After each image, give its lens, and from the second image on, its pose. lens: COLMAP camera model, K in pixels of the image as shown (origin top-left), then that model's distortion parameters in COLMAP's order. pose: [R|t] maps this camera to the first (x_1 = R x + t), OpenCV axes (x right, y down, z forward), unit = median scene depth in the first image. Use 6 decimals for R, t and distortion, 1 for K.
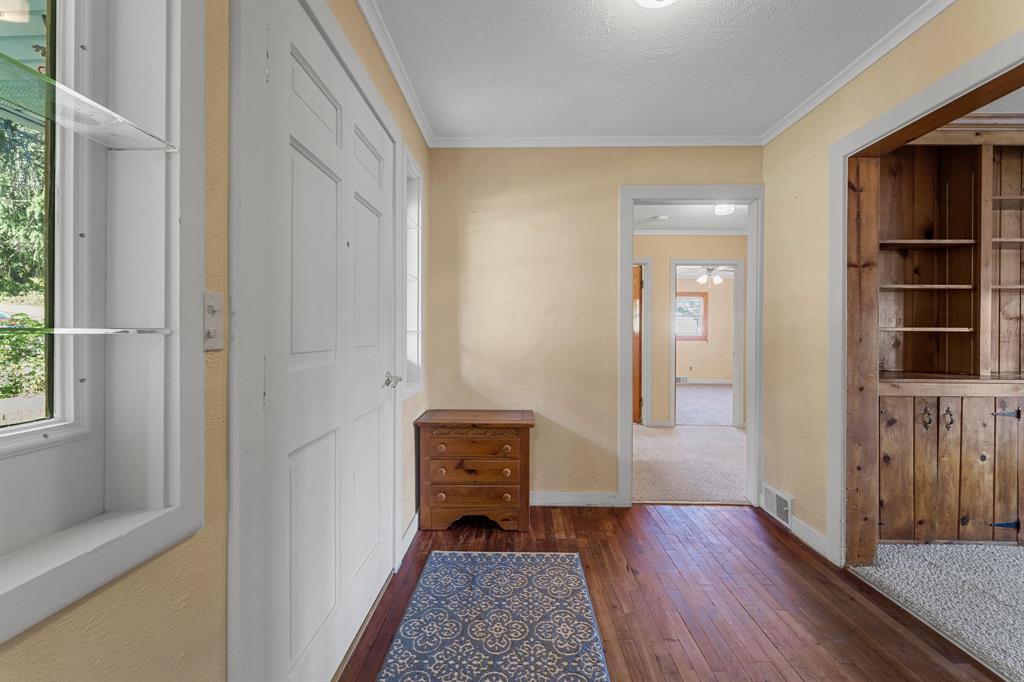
lens RADIAL K [[423.7, 0, 510.2], [0, 423.7, 332.4], [0, 0, 1]] dist [0.004114, 0.000011]
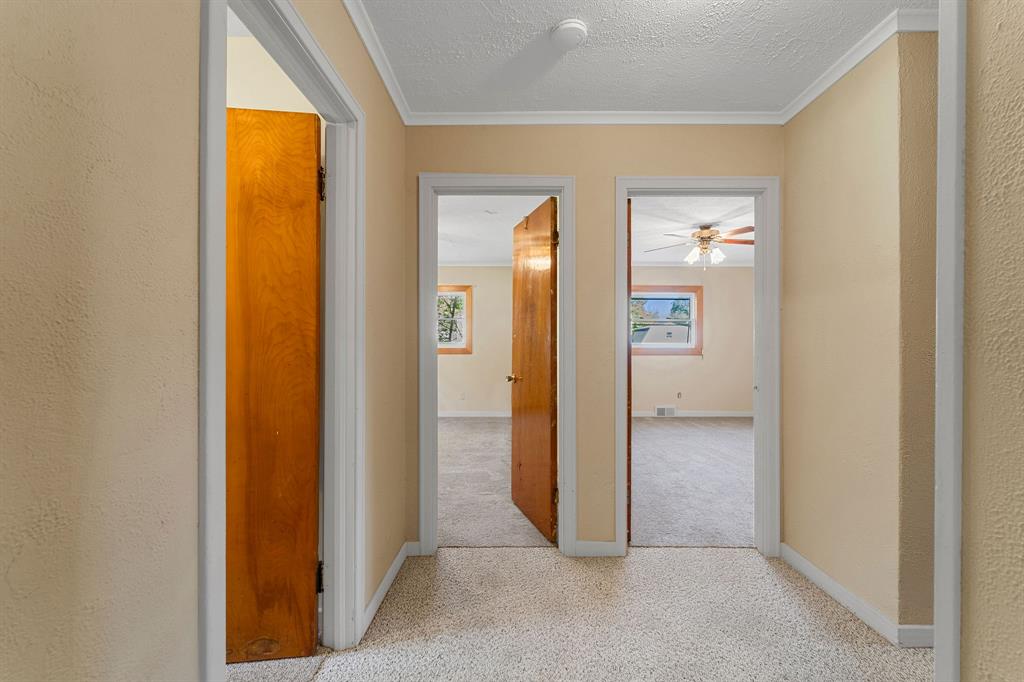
lens RADIAL K [[423.7, 0, 519.0], [0, 423.7, 341.9], [0, 0, 1]] dist [0.004114, 0.000011]
pose [[0.999732, -0.000904, 0.023152, 0.191937], [0.001024, 0.999986, -0.005145, 0.001410], [-0.023147, 0.005167, 0.999719, 0.402625]]
